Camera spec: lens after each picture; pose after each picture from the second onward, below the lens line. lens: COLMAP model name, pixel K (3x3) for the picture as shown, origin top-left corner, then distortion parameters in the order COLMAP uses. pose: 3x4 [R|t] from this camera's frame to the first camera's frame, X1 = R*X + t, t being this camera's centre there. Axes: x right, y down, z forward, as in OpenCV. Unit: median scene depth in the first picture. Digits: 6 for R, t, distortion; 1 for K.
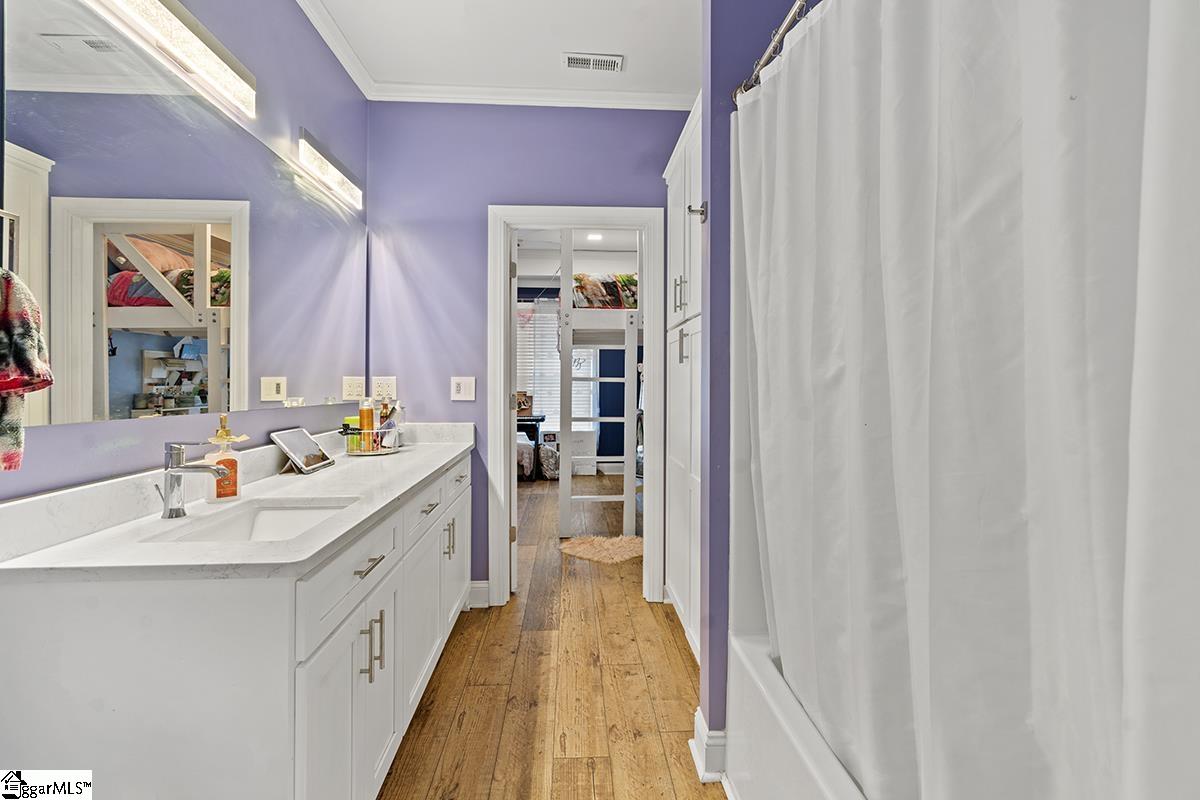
lens RADIAL K [[562.5, 0, 603.9], [0, 562.5, 385.5], [0, 0, 1]] dist [-0.001167, 0.000204]
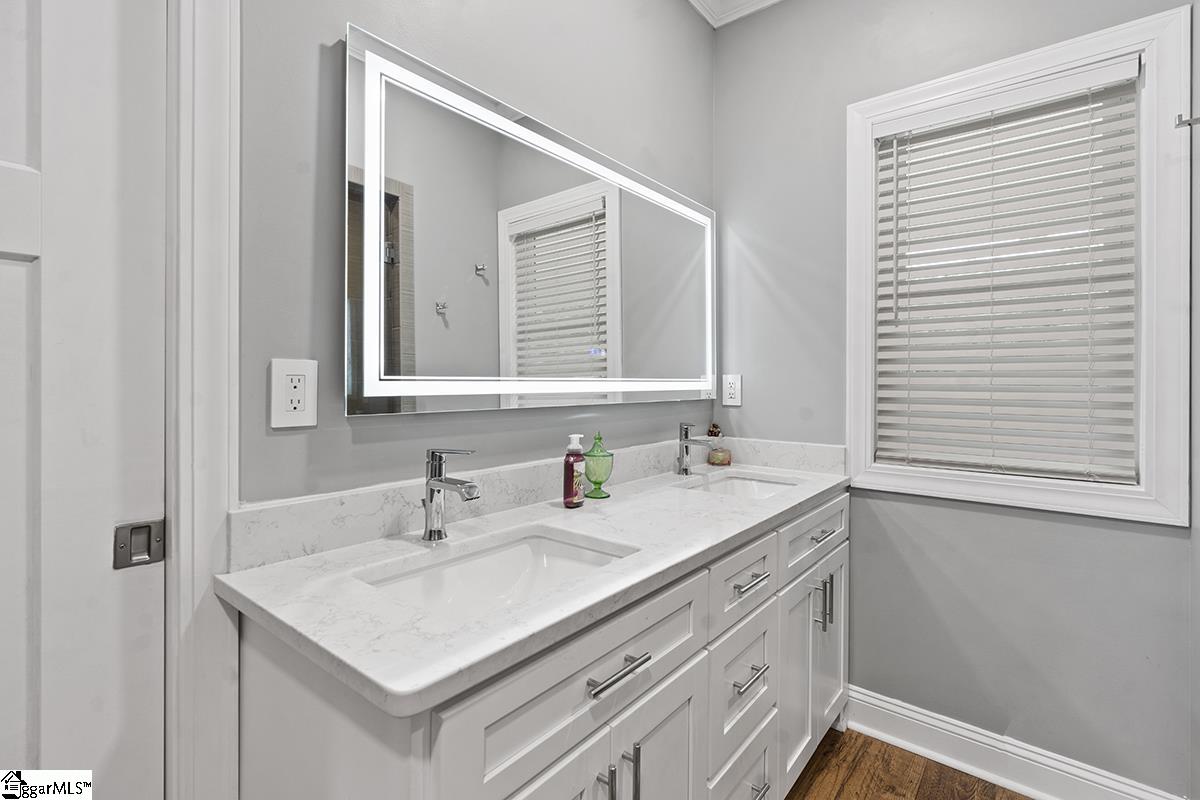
lens RADIAL K [[562.5, 0, 603.9], [0, 562.5, 385.5], [0, 0, 1]] dist [-0.001167, 0.000204]
pose [[0.749981, 0.006590, -0.661427, -0.014316], [-0.018746, 0.999760, -0.011295, 0.006838], [0.661194, 0.020870, 0.749925, 0.520865]]
